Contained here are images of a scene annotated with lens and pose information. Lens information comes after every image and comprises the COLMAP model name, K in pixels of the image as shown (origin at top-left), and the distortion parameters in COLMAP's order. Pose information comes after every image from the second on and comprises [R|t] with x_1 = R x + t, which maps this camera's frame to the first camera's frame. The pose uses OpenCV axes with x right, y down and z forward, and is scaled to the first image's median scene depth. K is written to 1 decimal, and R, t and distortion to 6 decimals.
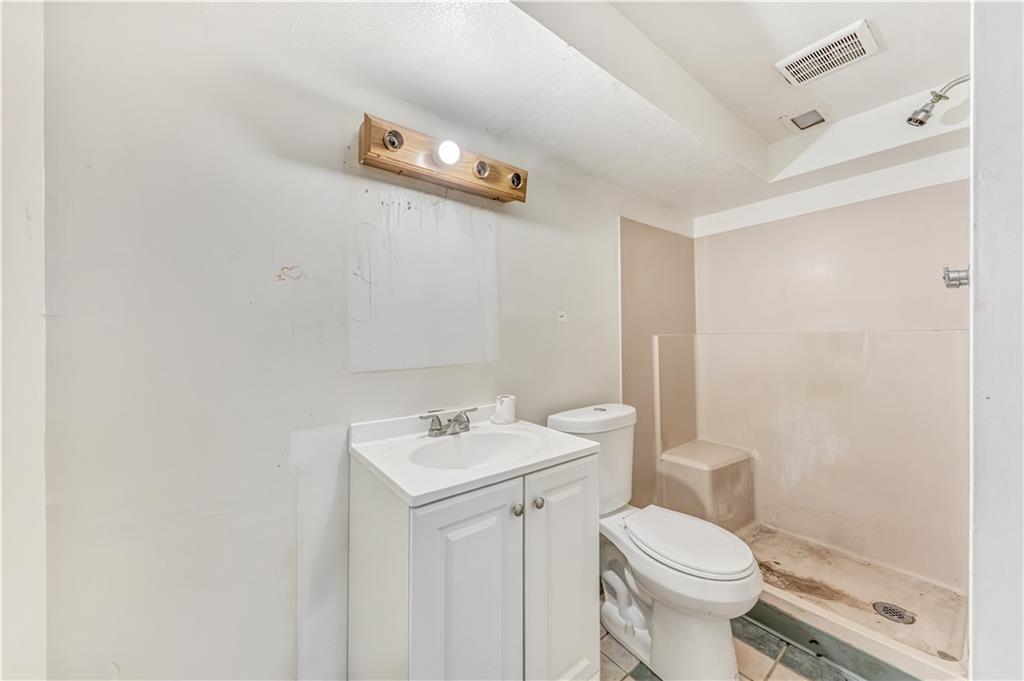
lens RADIAL K [[358.2, 0, 511.0], [0, 358.2, 341.1], [0, 0, 1]] dist [0.007524, -0.002711]
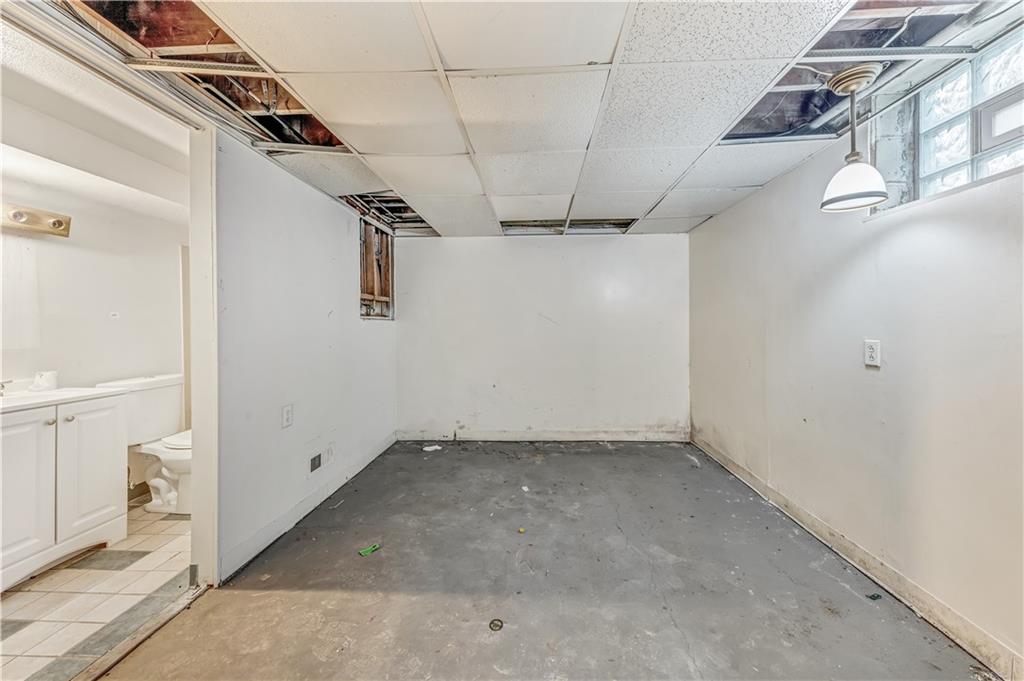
lens RADIAL K [[358.2, 0, 516.0], [0, 358.2, 332.0], [0, 0, 1]] dist [0.007524, -0.002711]
pose [[0.644551, -0.001156, 0.764560, 0.099140], [-0.003609, 0.999983, 0.004555, -0.021283], [-0.764552, -0.005695, 0.644536, -1.413523]]
